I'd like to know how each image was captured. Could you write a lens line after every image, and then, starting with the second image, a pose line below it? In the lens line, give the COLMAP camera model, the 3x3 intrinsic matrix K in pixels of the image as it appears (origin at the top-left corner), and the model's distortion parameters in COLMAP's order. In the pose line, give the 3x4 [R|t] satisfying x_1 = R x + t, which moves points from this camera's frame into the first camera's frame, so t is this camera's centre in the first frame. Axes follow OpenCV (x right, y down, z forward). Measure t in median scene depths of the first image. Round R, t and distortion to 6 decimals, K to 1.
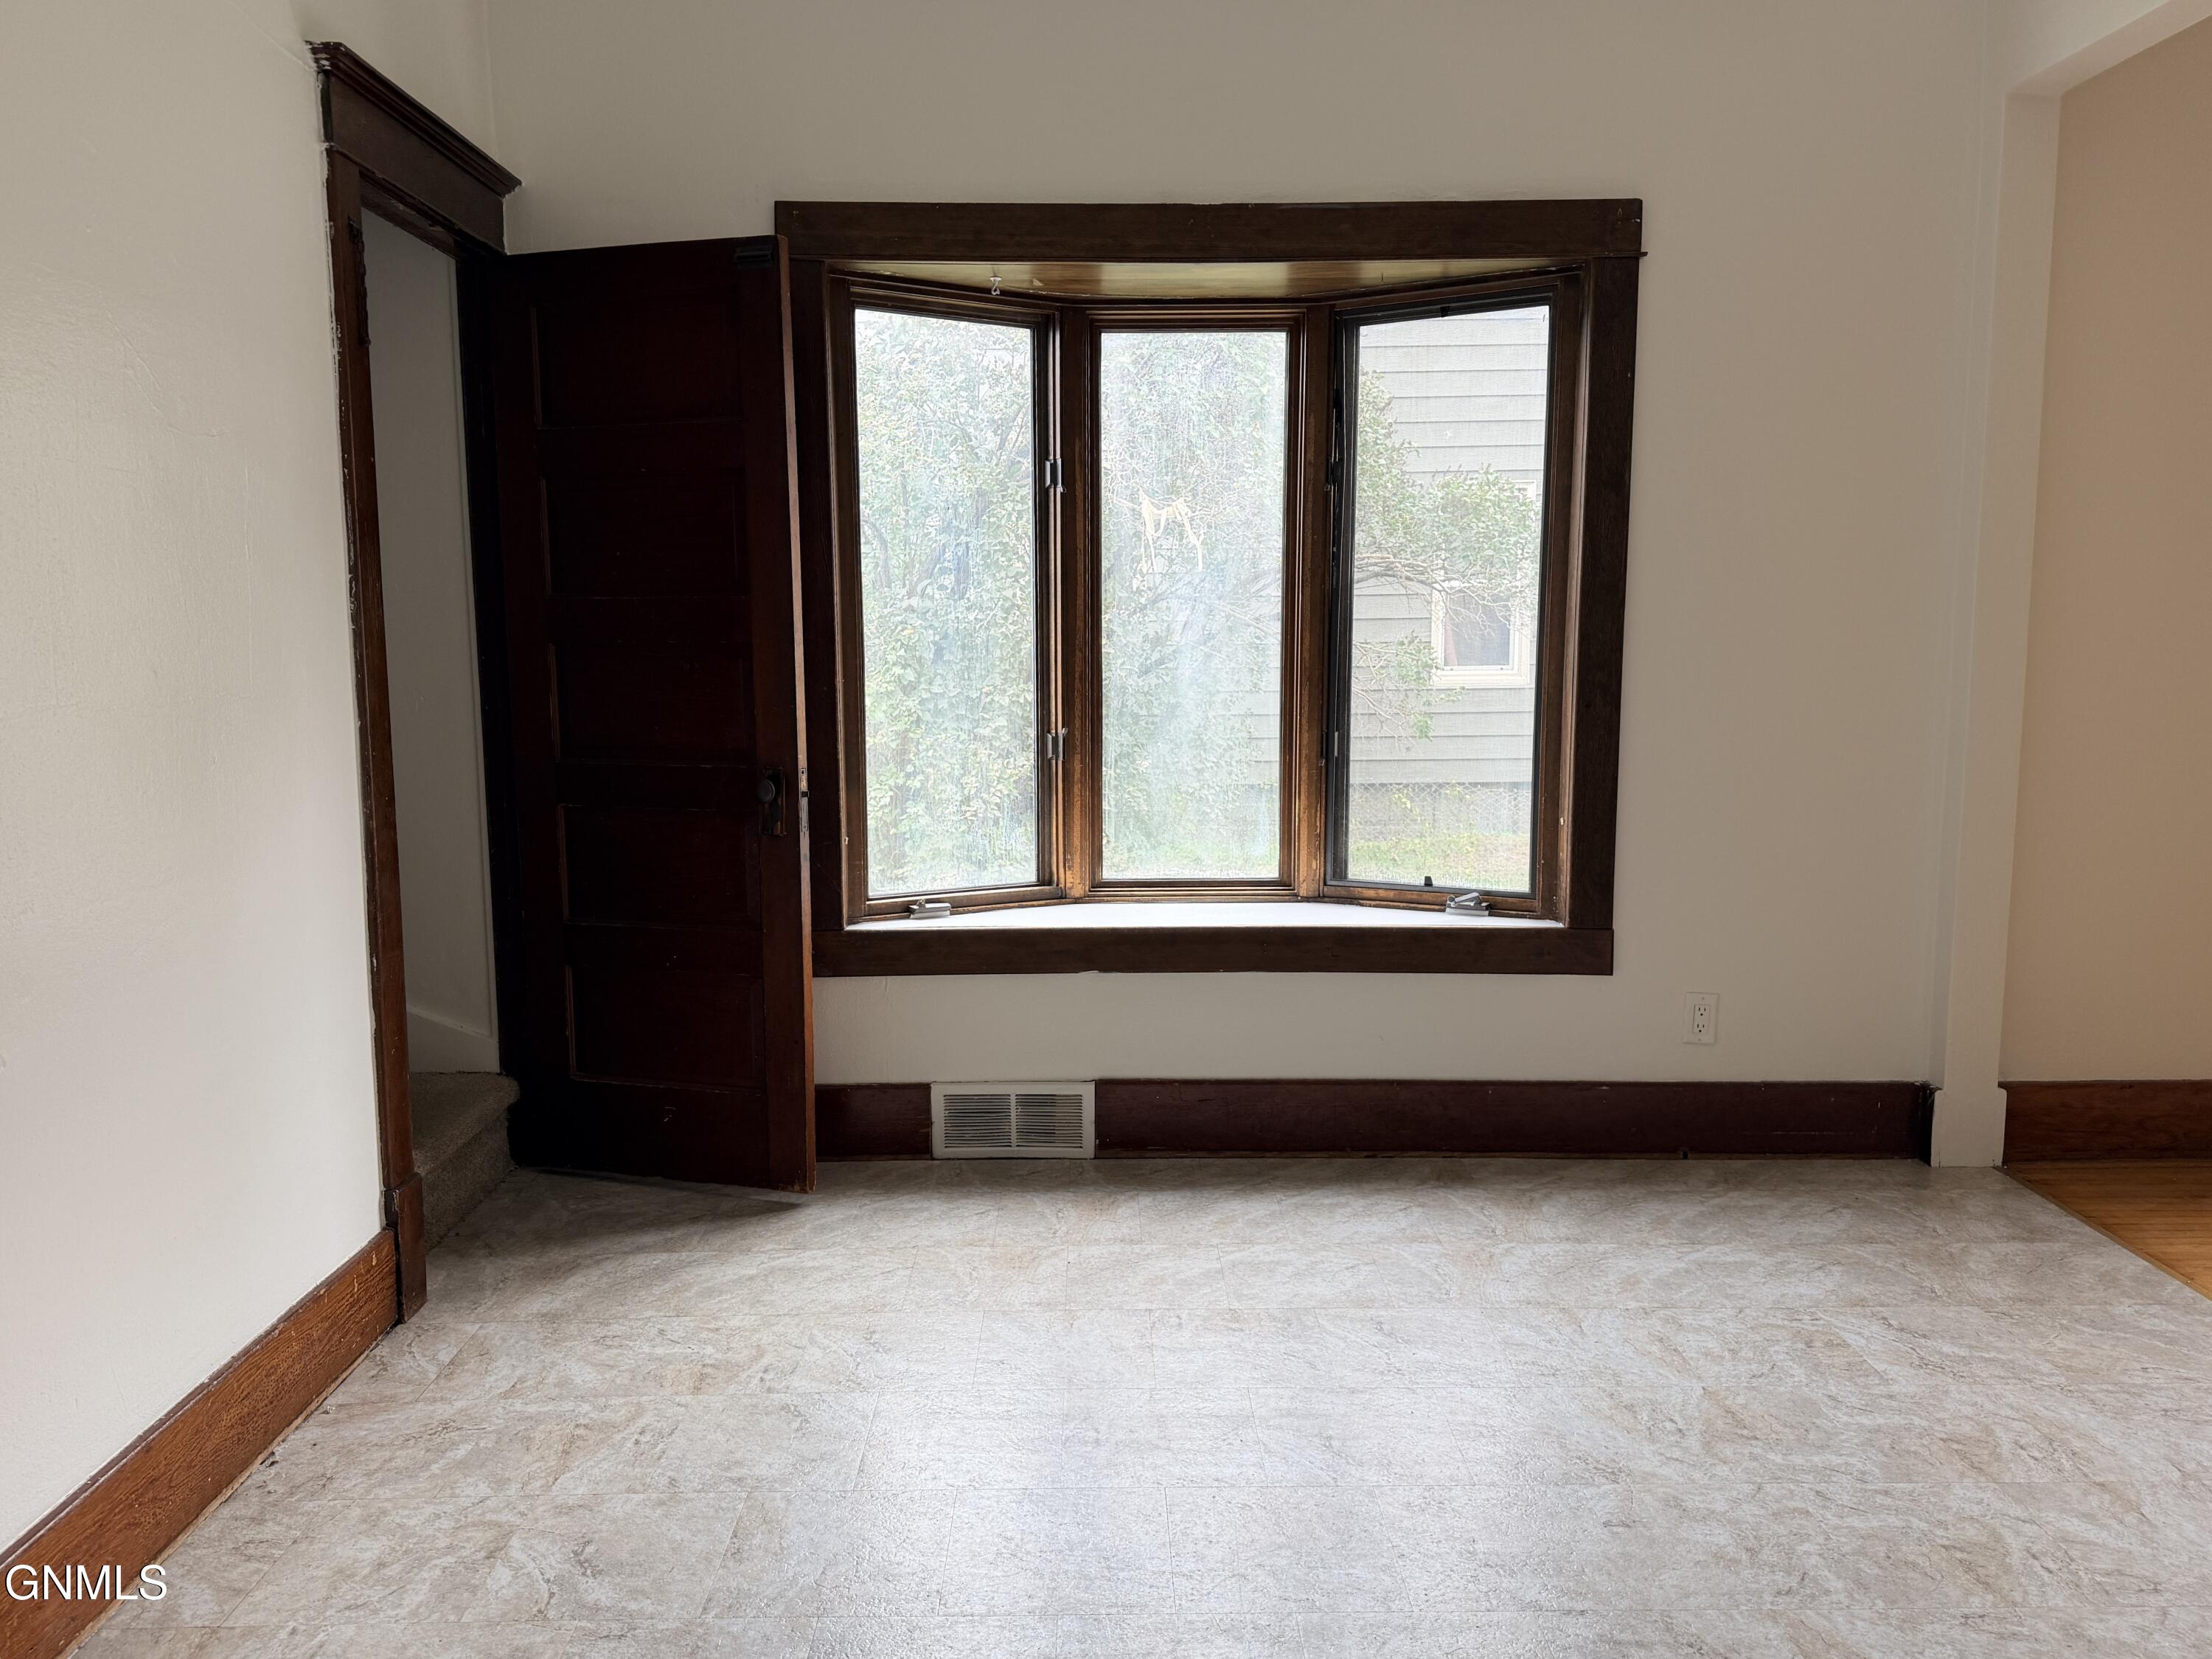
lens RADIAL K [[1594.7, 0, 1101.9], [0, 1594.7, 839.7], [0, 0, 1]] dist [-0.002471, -0.003808]
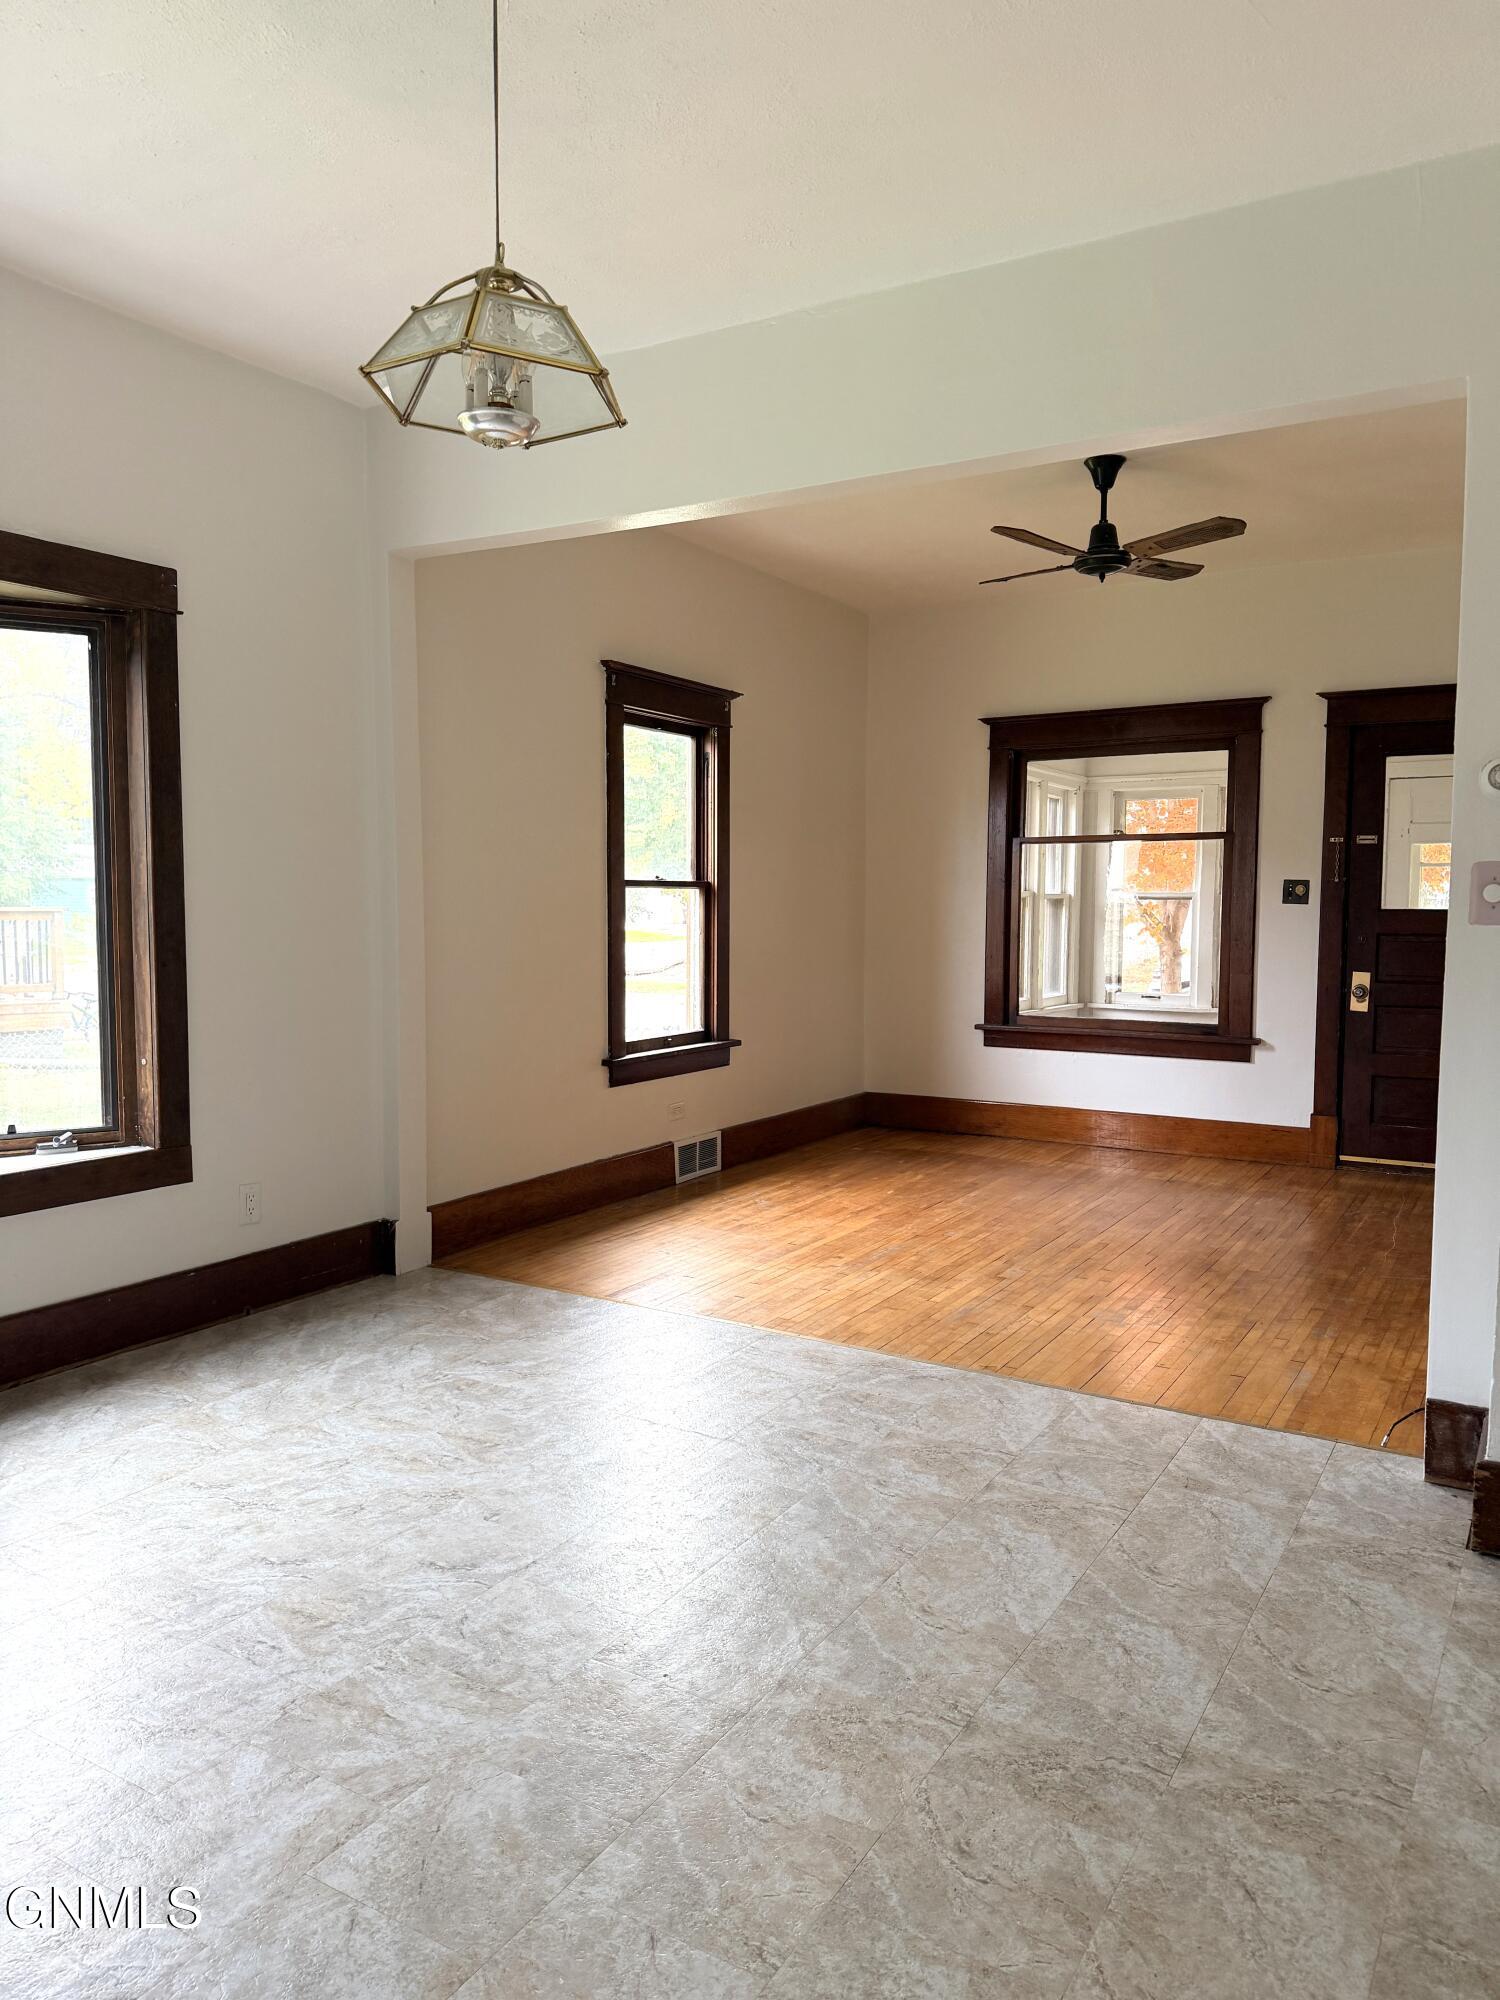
lens RADIAL K [[1384.4, 0, 750.0], [0, 1384.4, 1000.0], [0, 0, 1]] dist [0.001938, 0.000653]
pose [[0.512907, -0.059527, 0.856378, -0.398086], [0.109472, 0.993984, 0.003526, -0.012128], [-0.851435, 0.091941, 0.516338, 0.064714]]
